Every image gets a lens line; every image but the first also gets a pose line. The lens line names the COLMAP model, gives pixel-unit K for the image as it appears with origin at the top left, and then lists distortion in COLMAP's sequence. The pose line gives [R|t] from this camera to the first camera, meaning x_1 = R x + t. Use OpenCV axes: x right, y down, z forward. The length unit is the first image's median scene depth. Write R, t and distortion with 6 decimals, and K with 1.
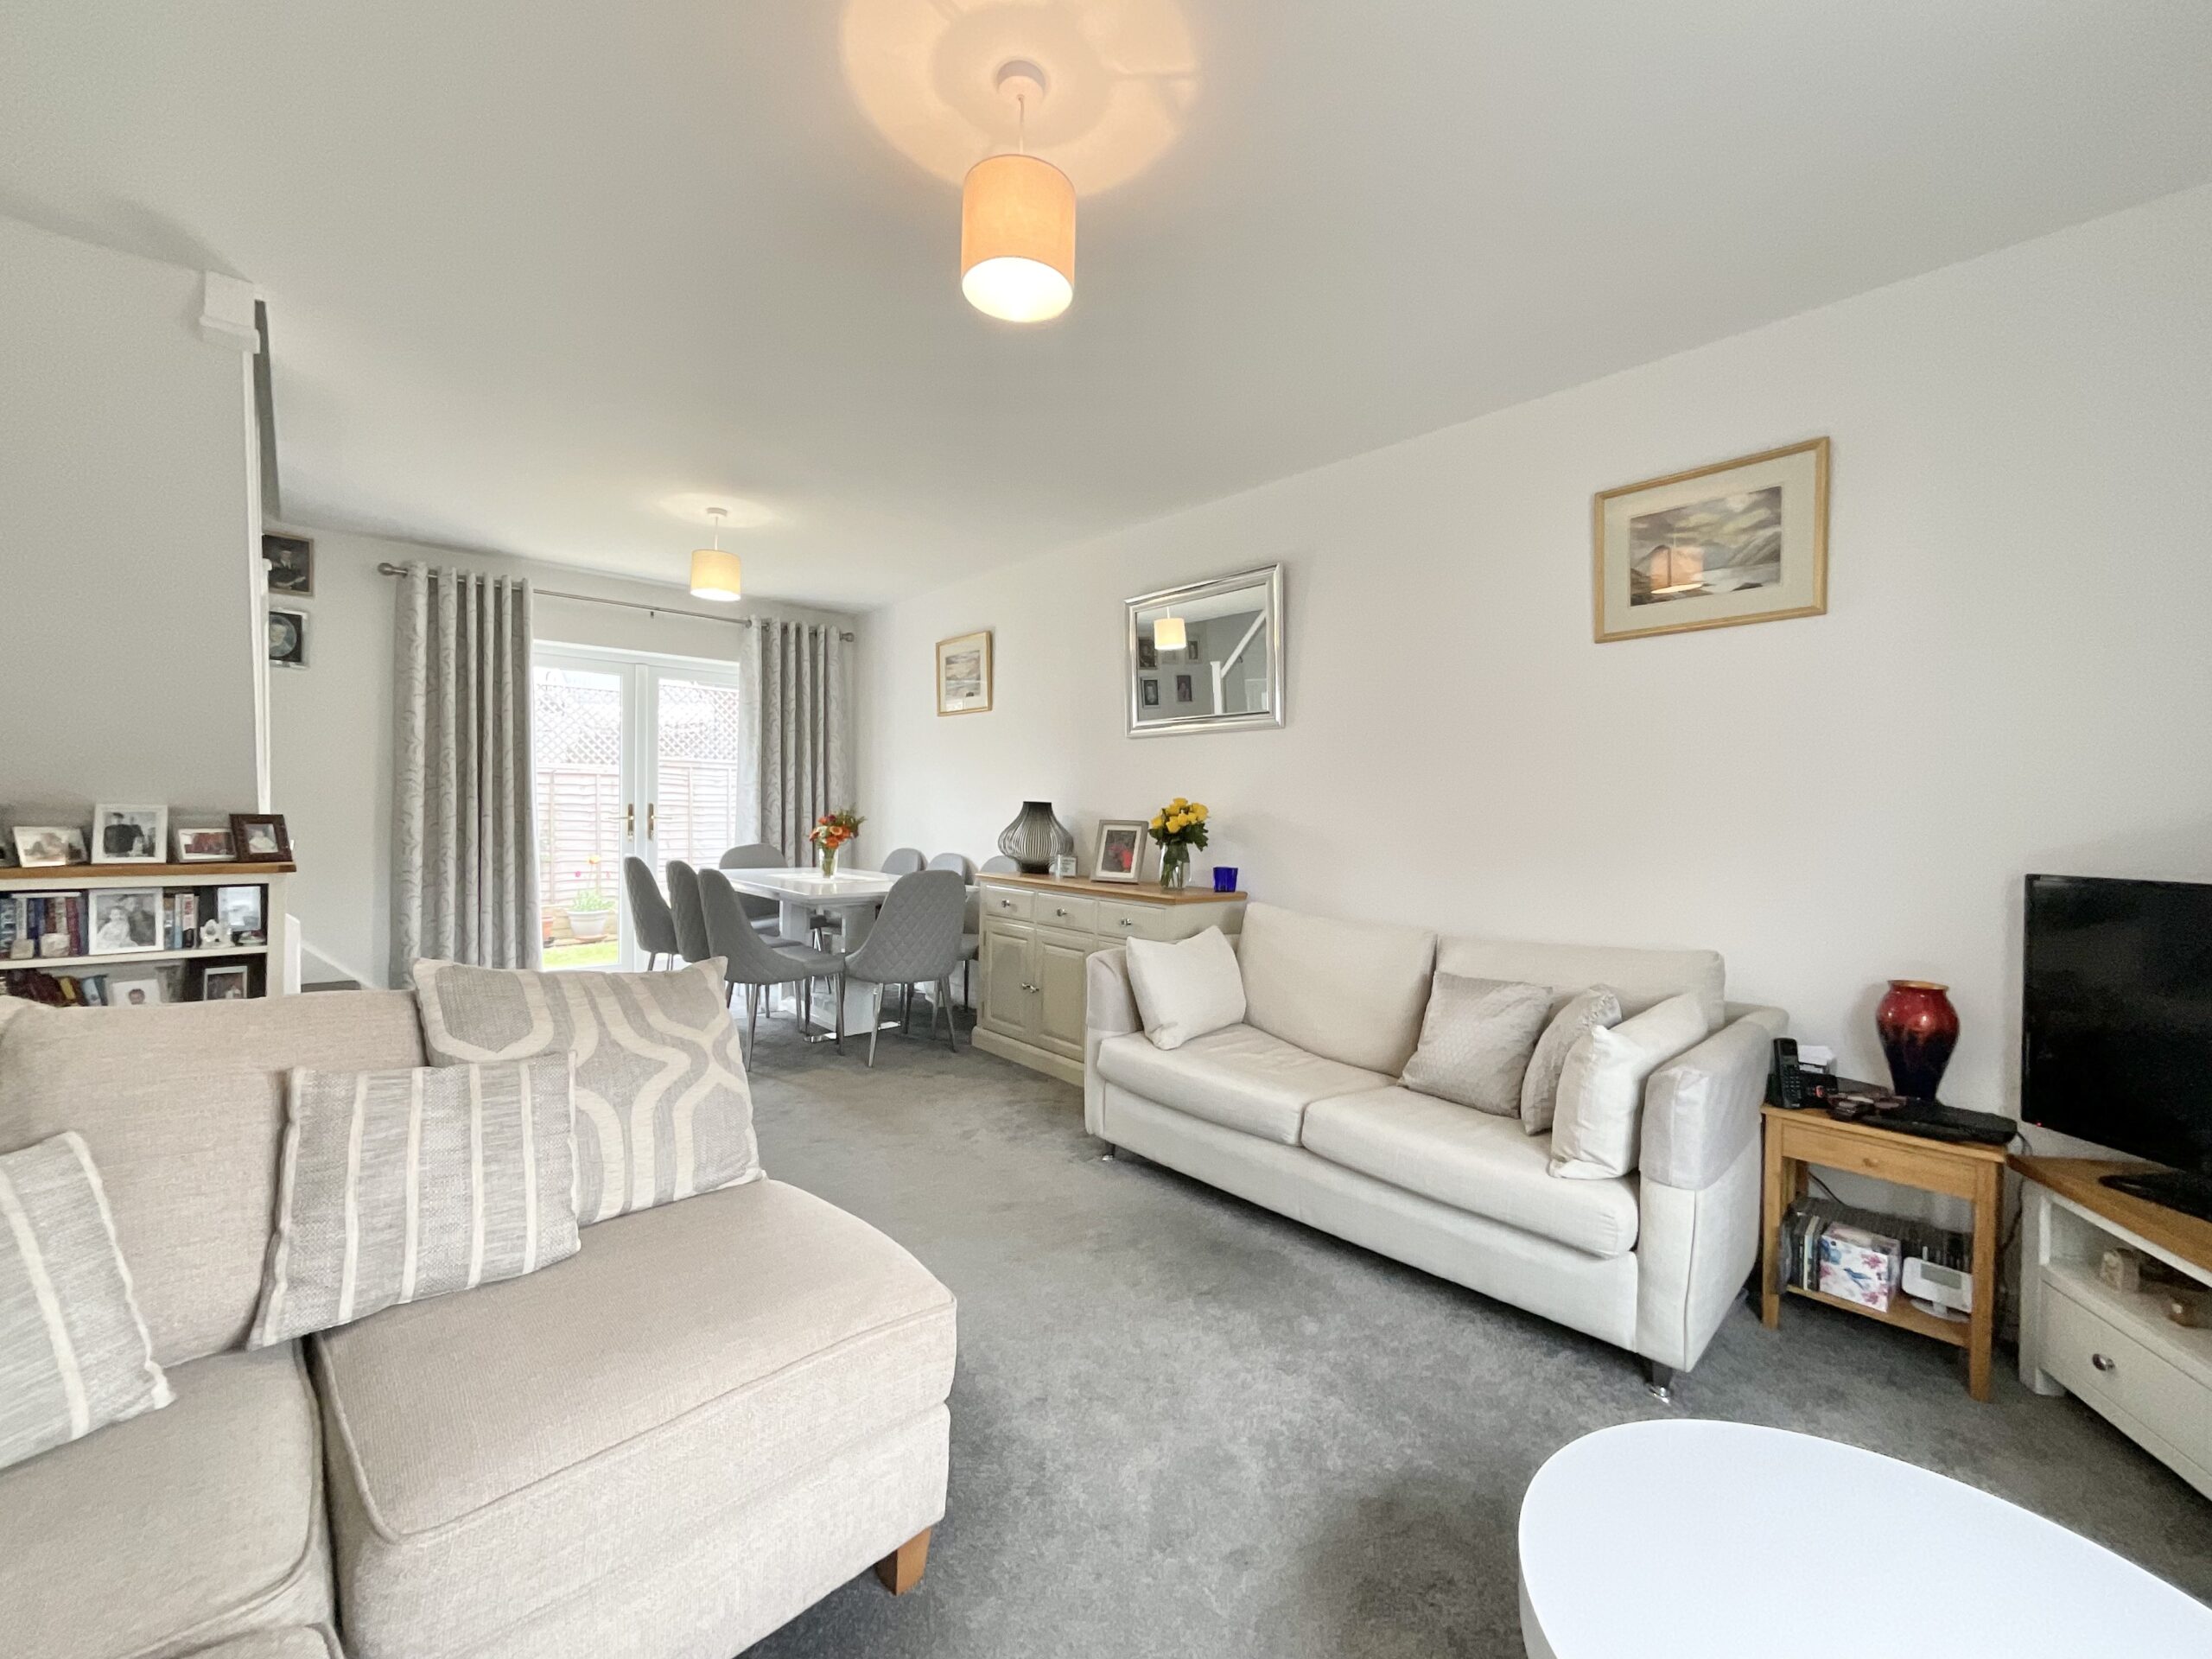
lens RADIAL K [[899.6, 0, 1103.5], [0, 899.6, 830.7], [0, 0, 1]] dist [-0.002867, 0.000102]
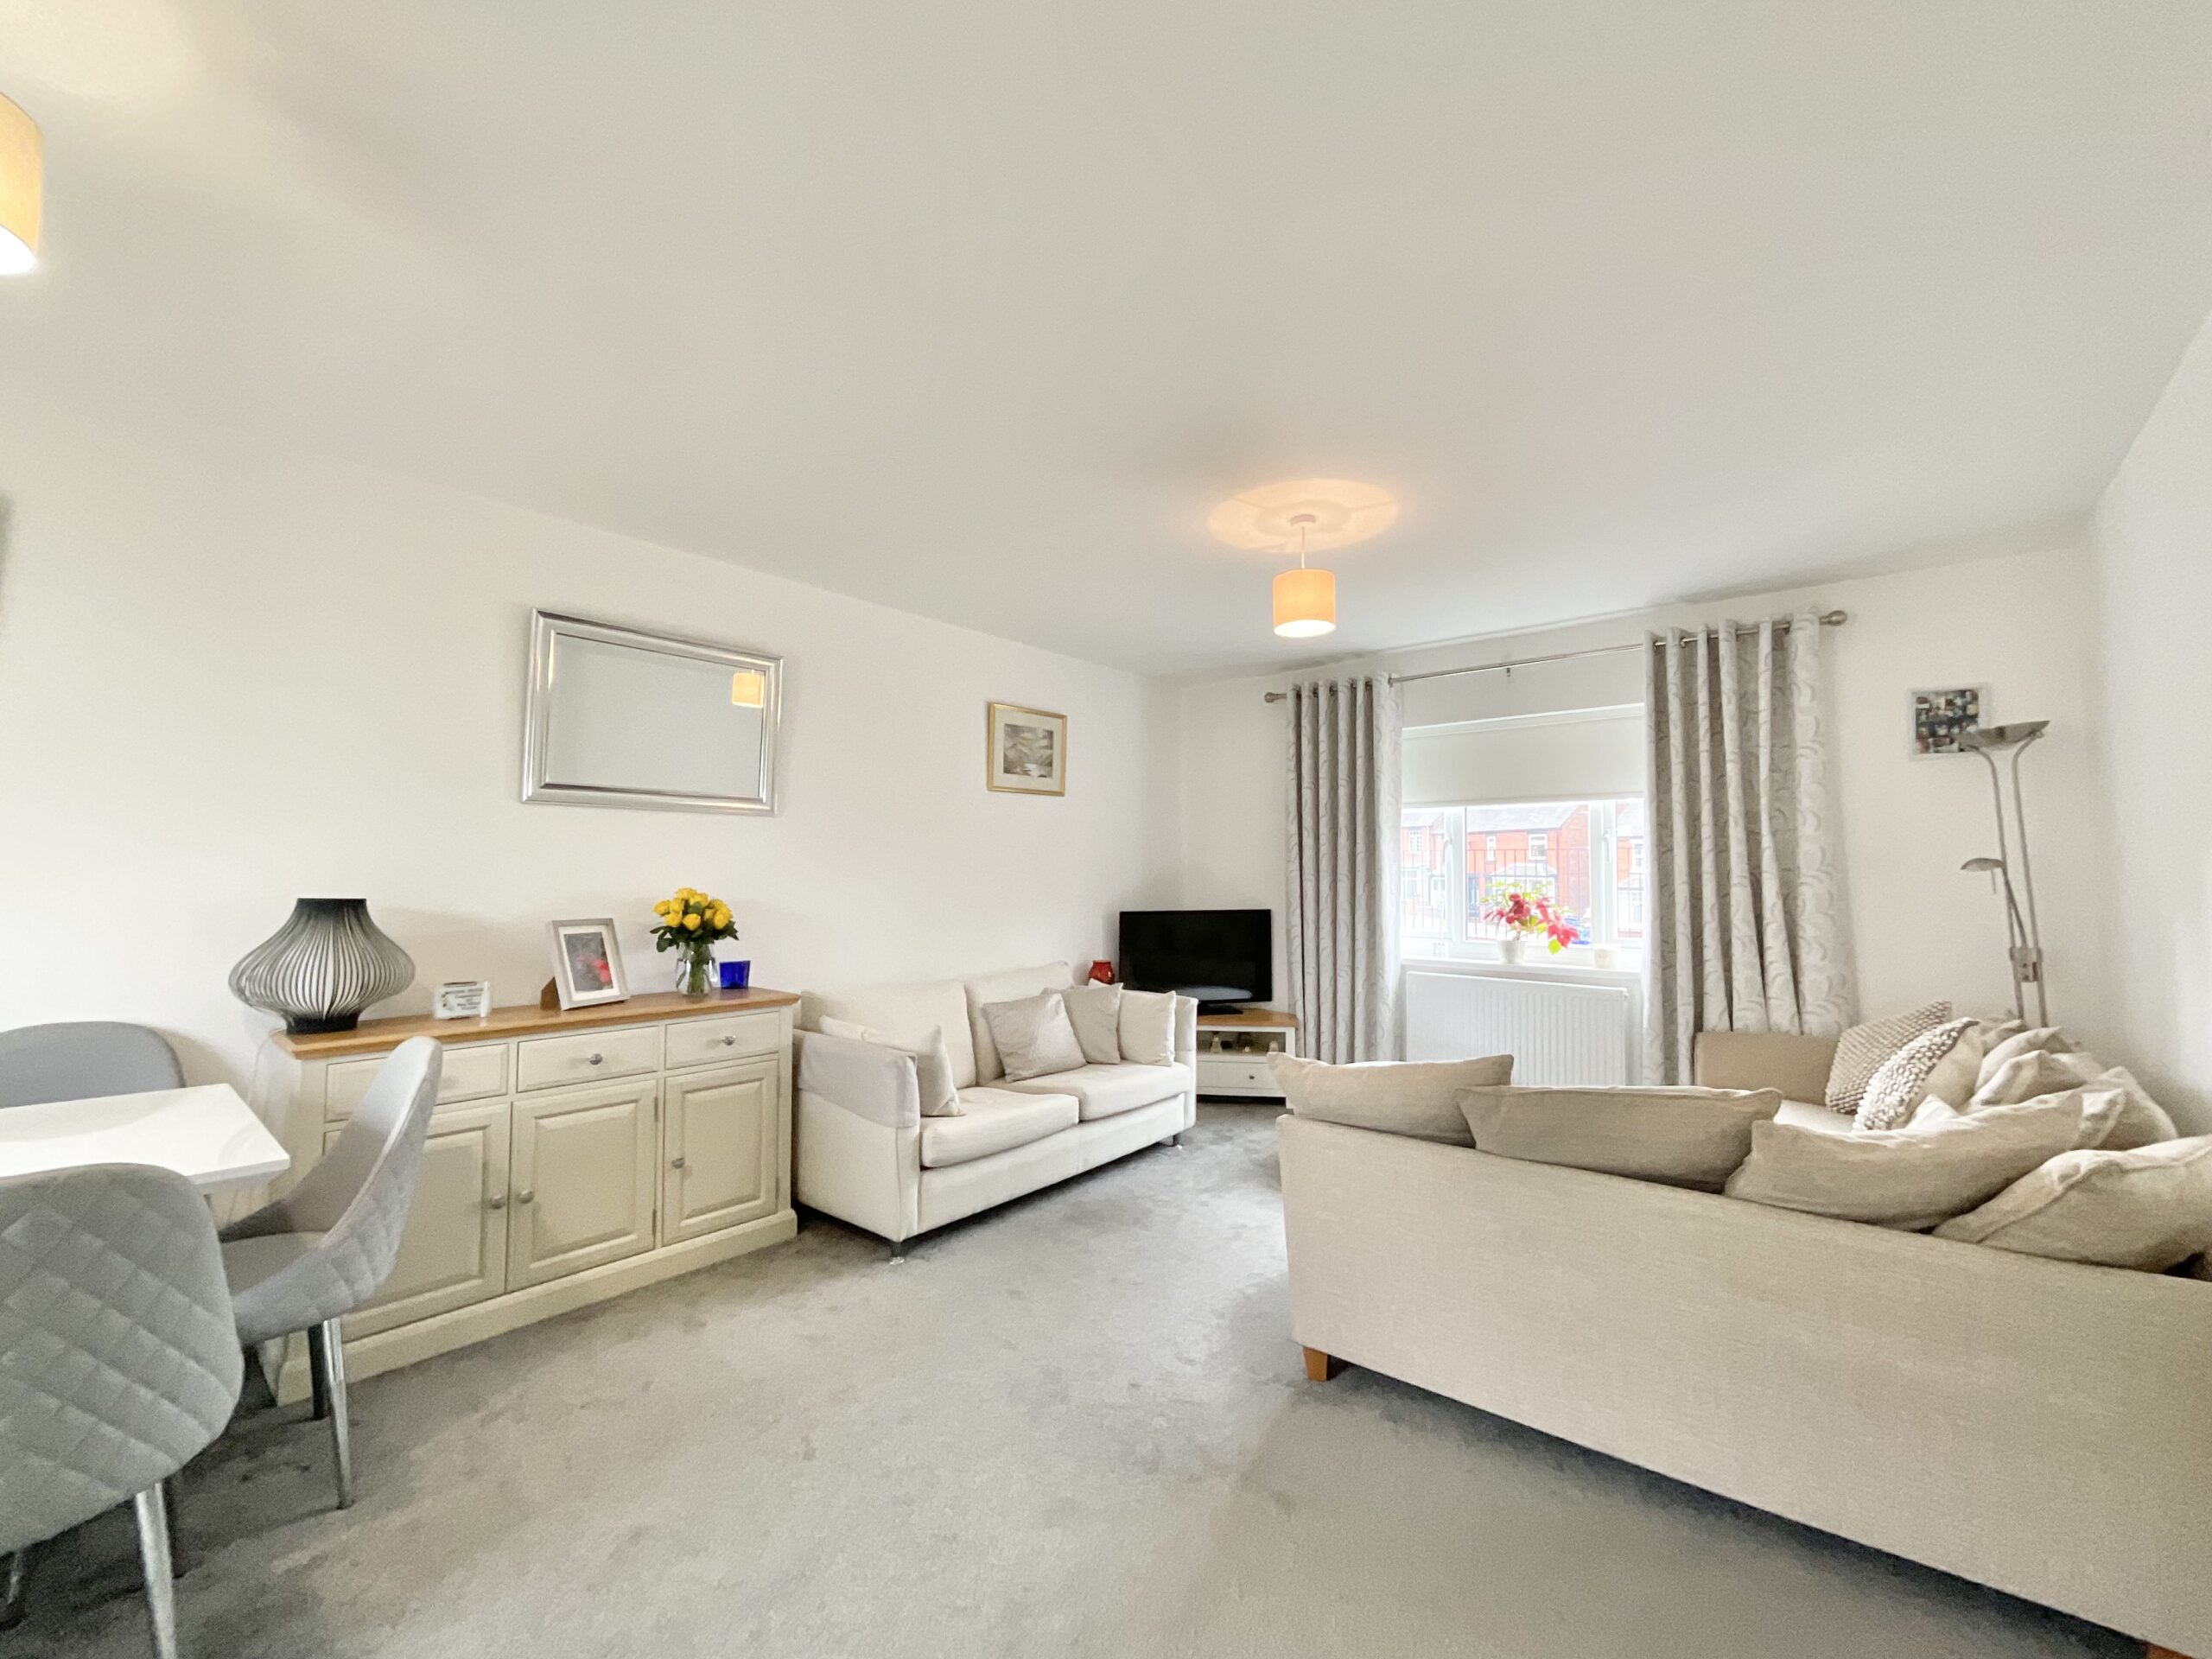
lens RADIAL K [[899.6, 0, 1103.5], [0, 899.6, 830.7], [0, 0, 1]] dist [-0.002867, 0.000102]
pose [[-0.129507, 0.030125, 0.991121, -0.665401], [0.018294, 0.999441, -0.027988, -0.048527], [-0.991410, 0.014507, -0.129986, 0.589557]]
